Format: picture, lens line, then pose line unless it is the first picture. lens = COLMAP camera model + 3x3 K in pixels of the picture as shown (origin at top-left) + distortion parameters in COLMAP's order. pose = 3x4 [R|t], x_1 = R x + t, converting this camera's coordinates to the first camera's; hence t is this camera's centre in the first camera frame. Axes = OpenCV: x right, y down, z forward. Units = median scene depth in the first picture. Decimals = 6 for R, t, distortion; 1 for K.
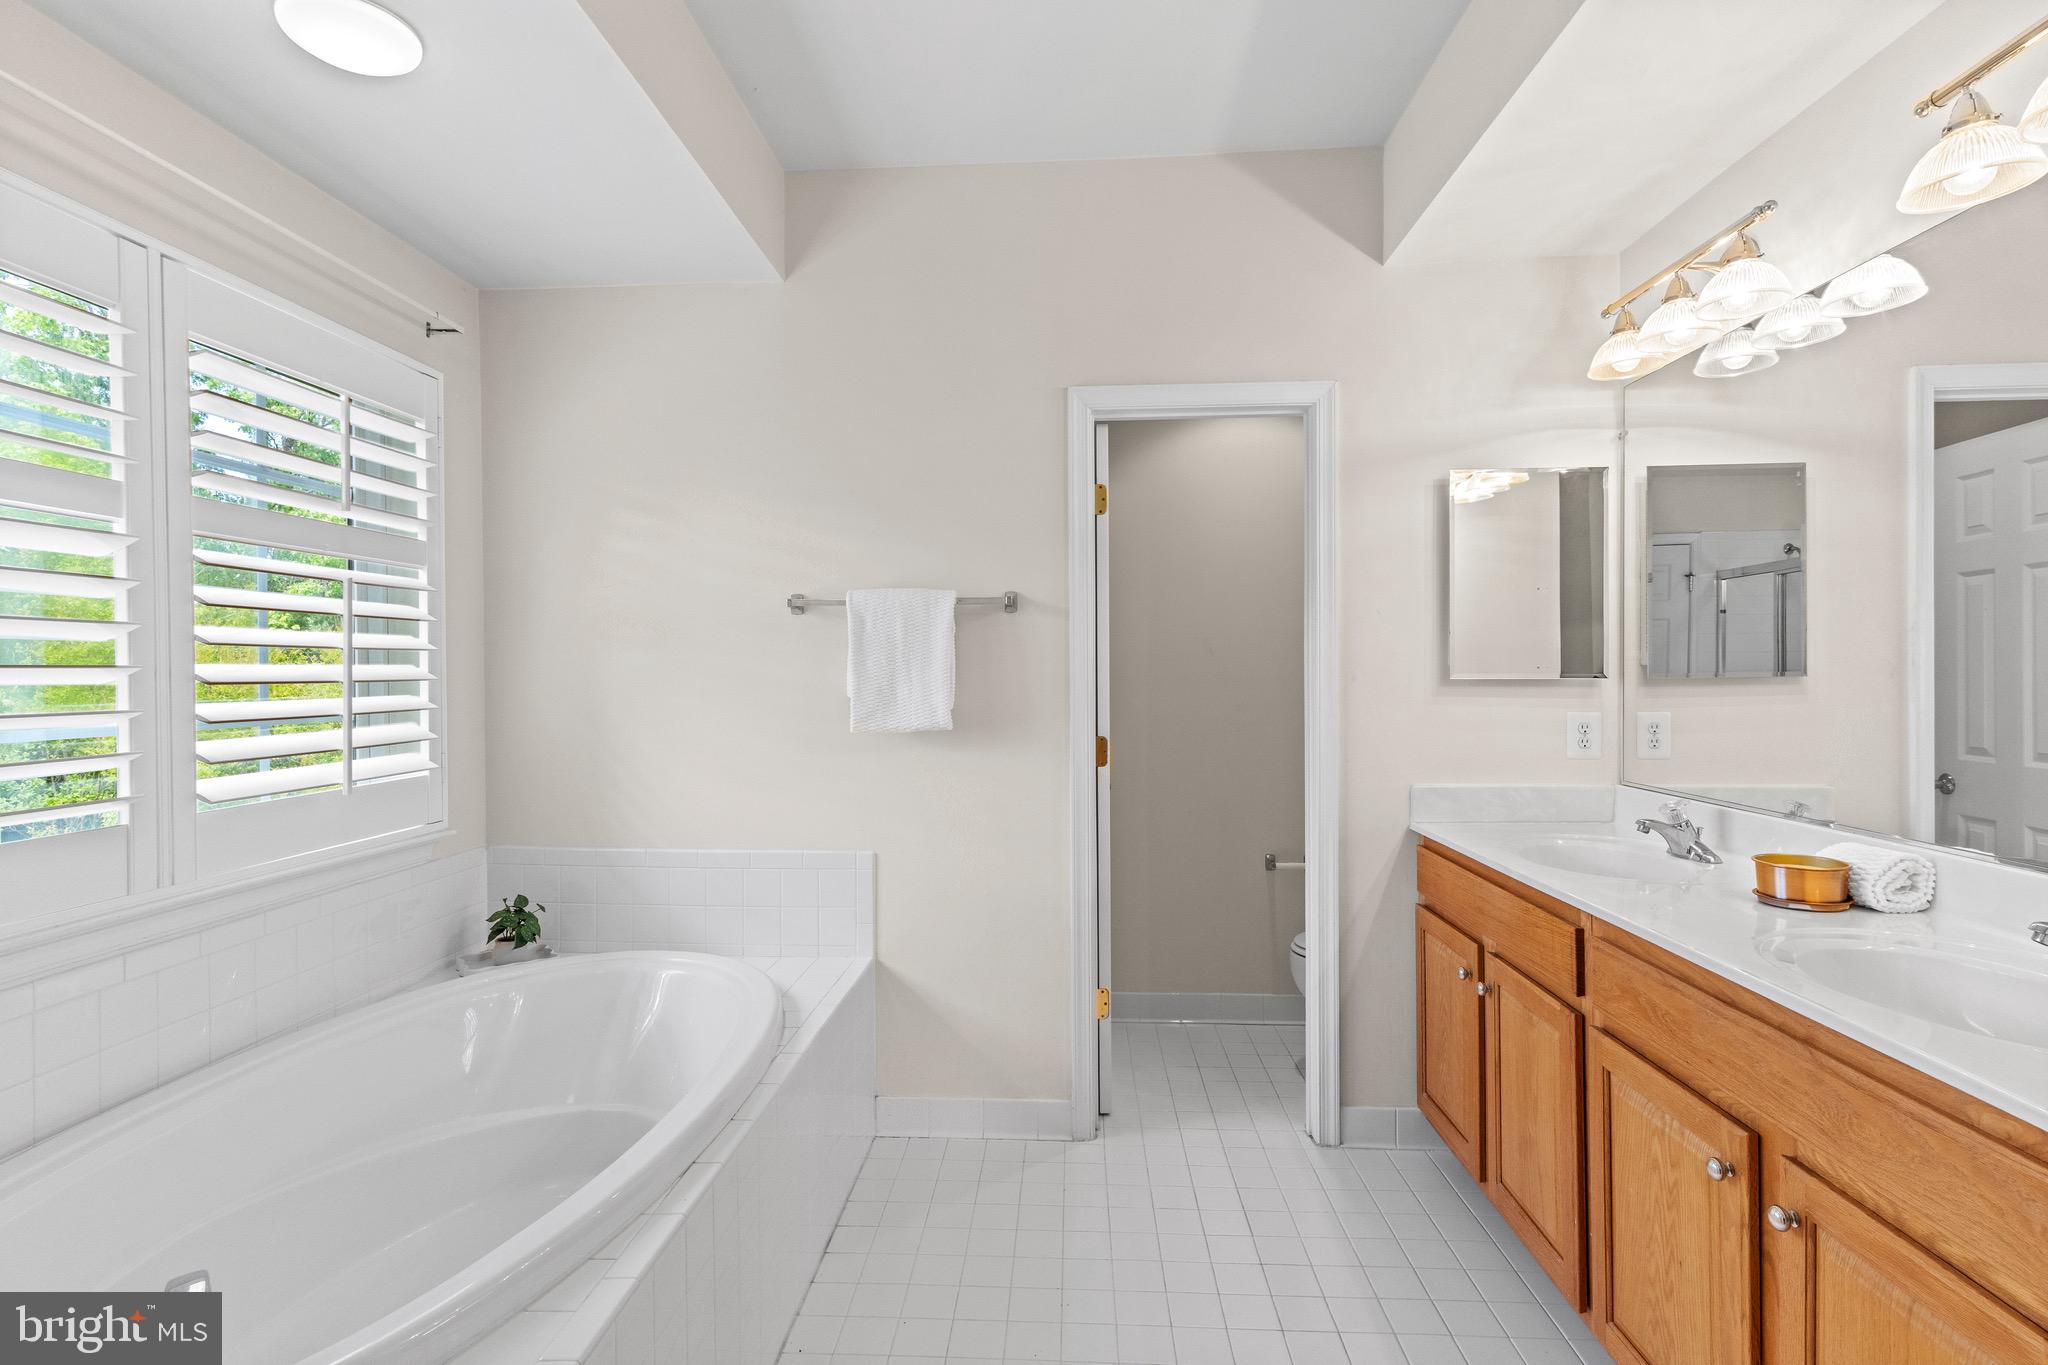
lens RADIAL K [[981.8, 0, 1026.8], [0, 981.8, 678.1], [0, 0, 1]] dist [0.003947, 0.000880]
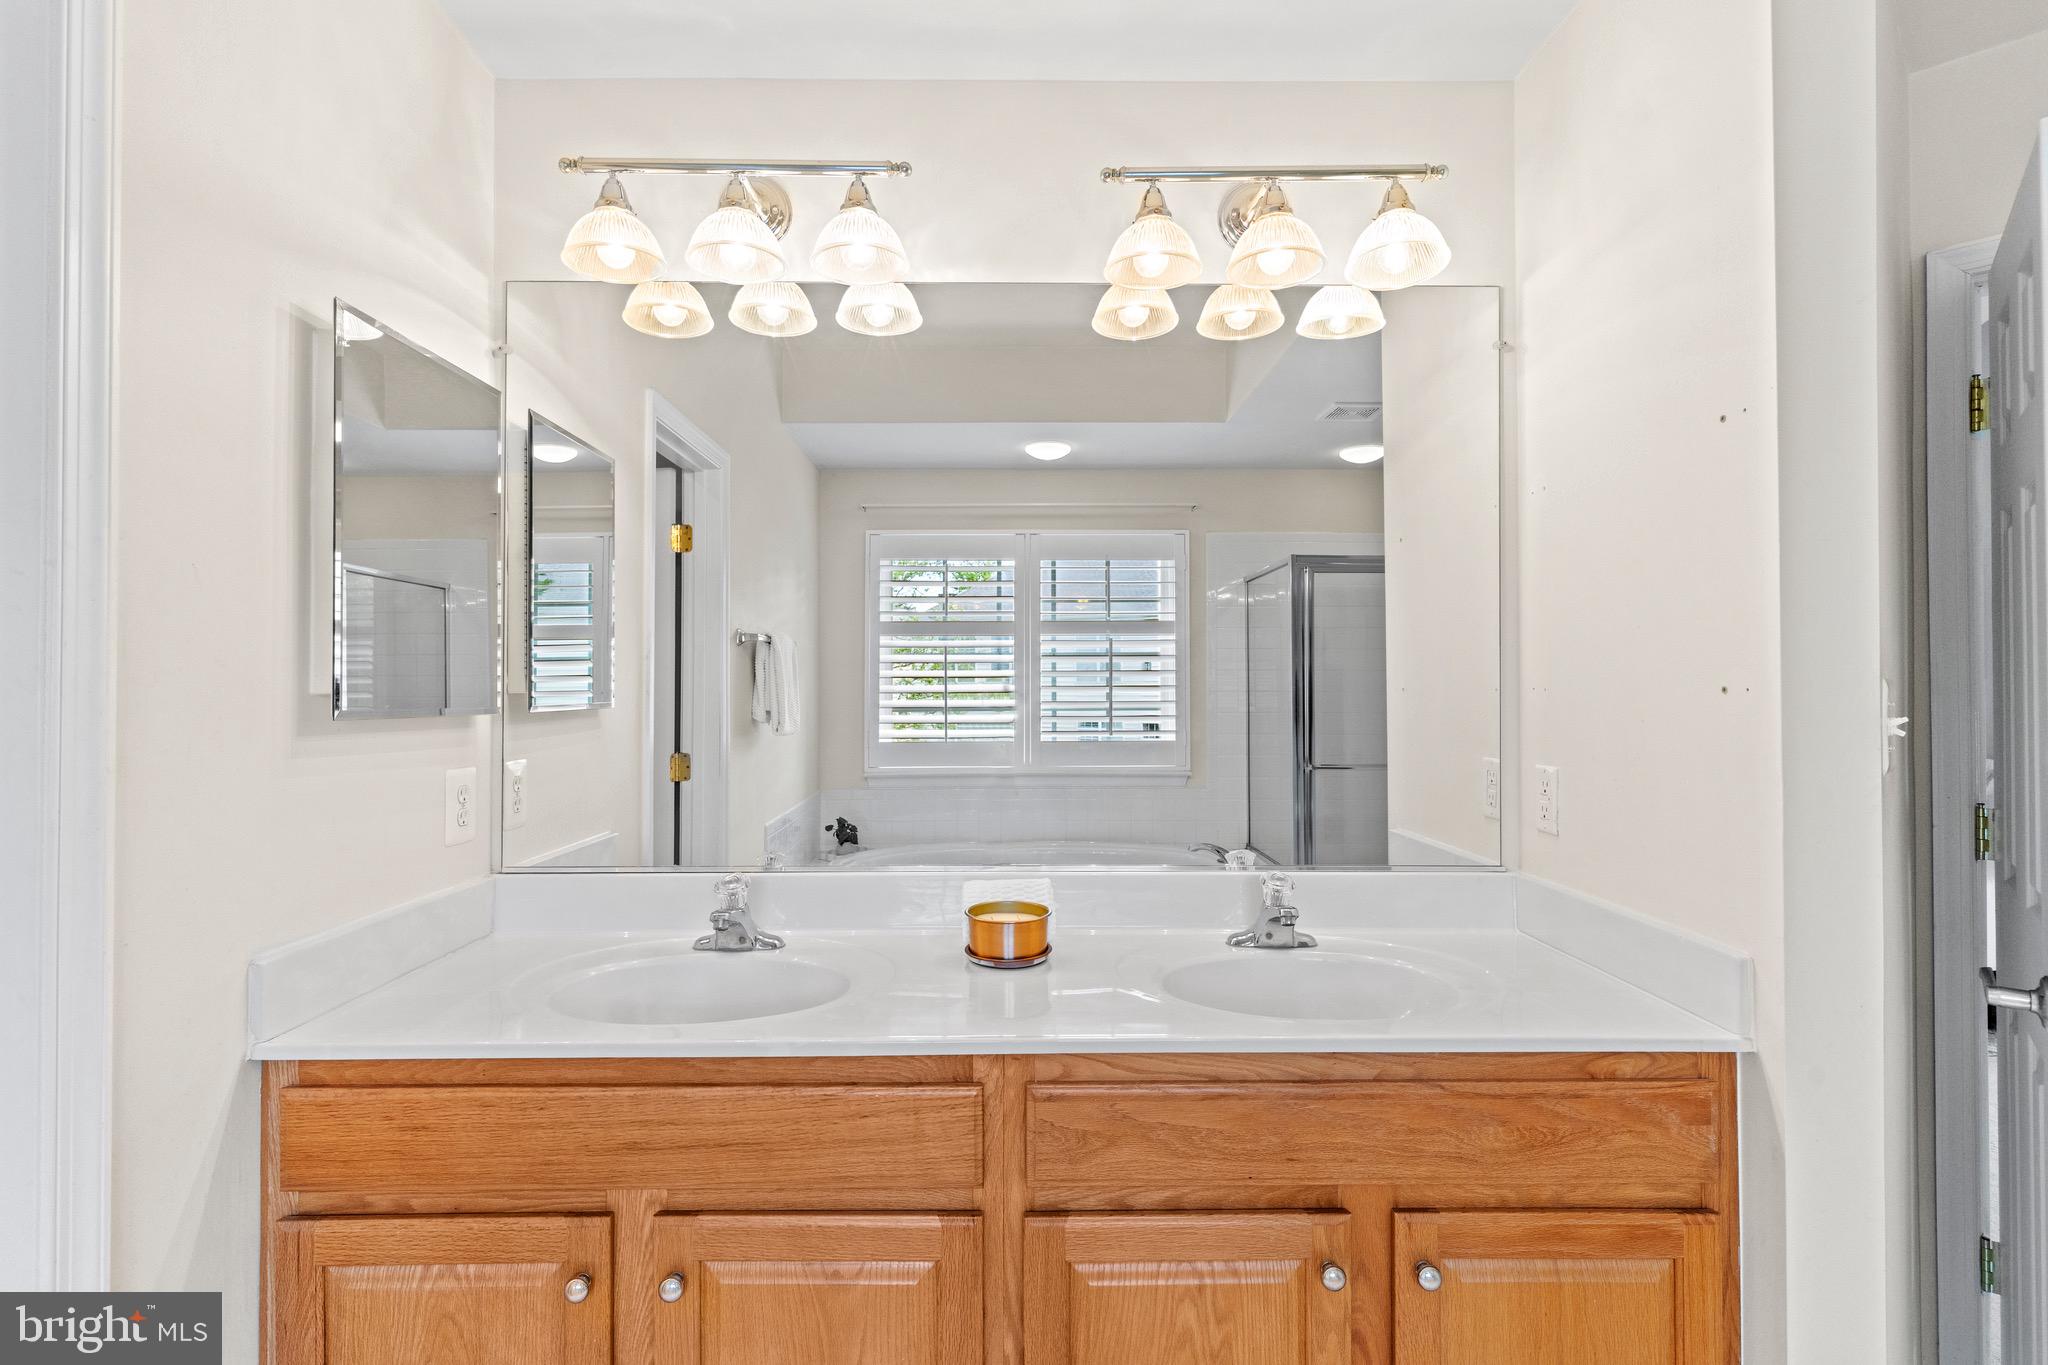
lens RADIAL K [[981.8, 0, 1027.5], [0, 981.8, 680.8], [0, 0, 1]] dist [0.003947, 0.000880]
pose [[-0.064455, 0.017131, 0.997774, -0.124790], [0.006747, 0.999837, -0.016730, -0.012051], [-0.997898, 0.005653, -0.064560, 1.045702]]
